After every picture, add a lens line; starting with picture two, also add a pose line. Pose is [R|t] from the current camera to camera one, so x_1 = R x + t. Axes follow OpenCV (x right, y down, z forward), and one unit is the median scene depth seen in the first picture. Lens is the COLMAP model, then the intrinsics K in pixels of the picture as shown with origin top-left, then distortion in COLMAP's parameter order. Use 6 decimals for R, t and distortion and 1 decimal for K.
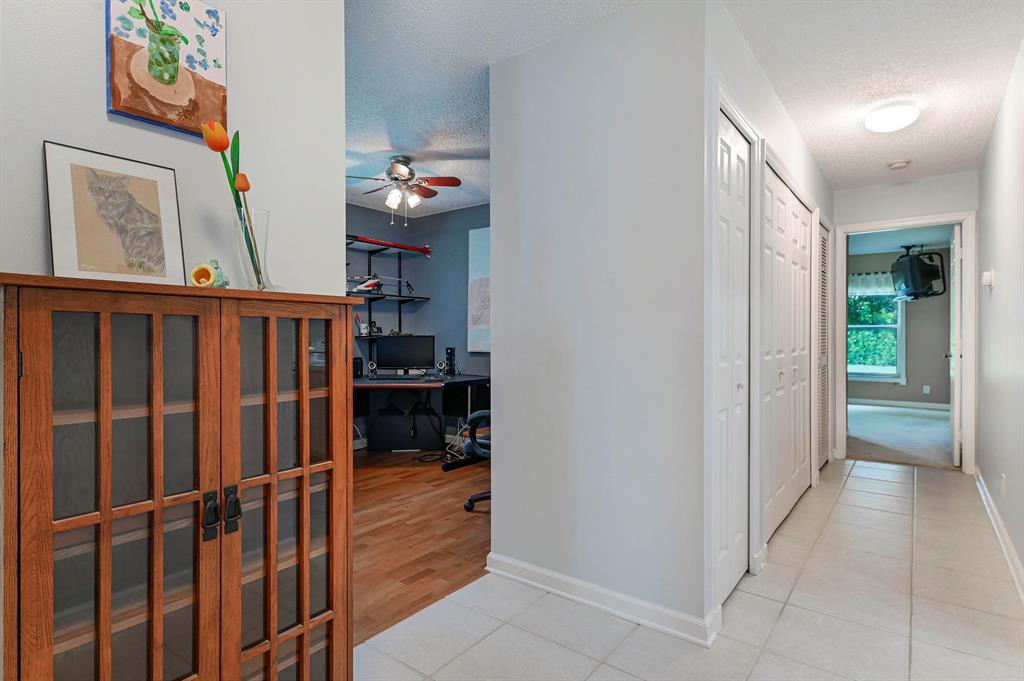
lens RADIAL K [[539.4, 0, 511.7], [0, 539.4, 345.9], [0, 0, 1]] dist [0.024854, 0.000010]
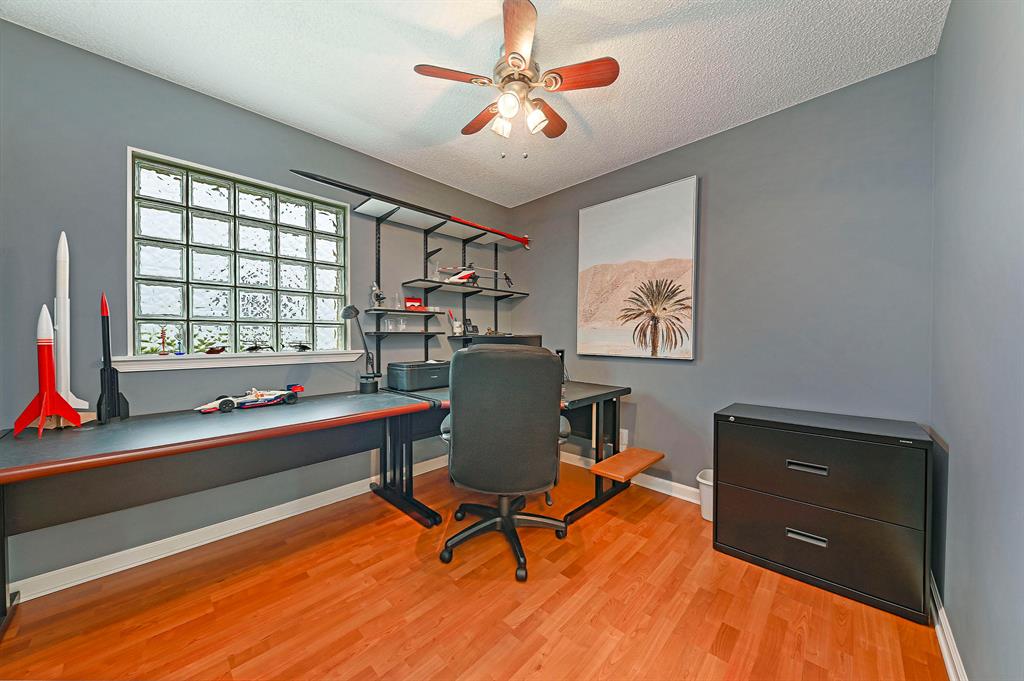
lens RADIAL K [[356.3, 0, 513.0], [0, 356.3, 338.1], [0, 0, 1]] dist [-0.000804, -0.000022]
pose [[0.993629, -0.002014, -0.112687, -0.119951], [0.000950, 0.999955, -0.009488, -0.009127], [0.112701, 0.009320, 0.993585, 0.439624]]
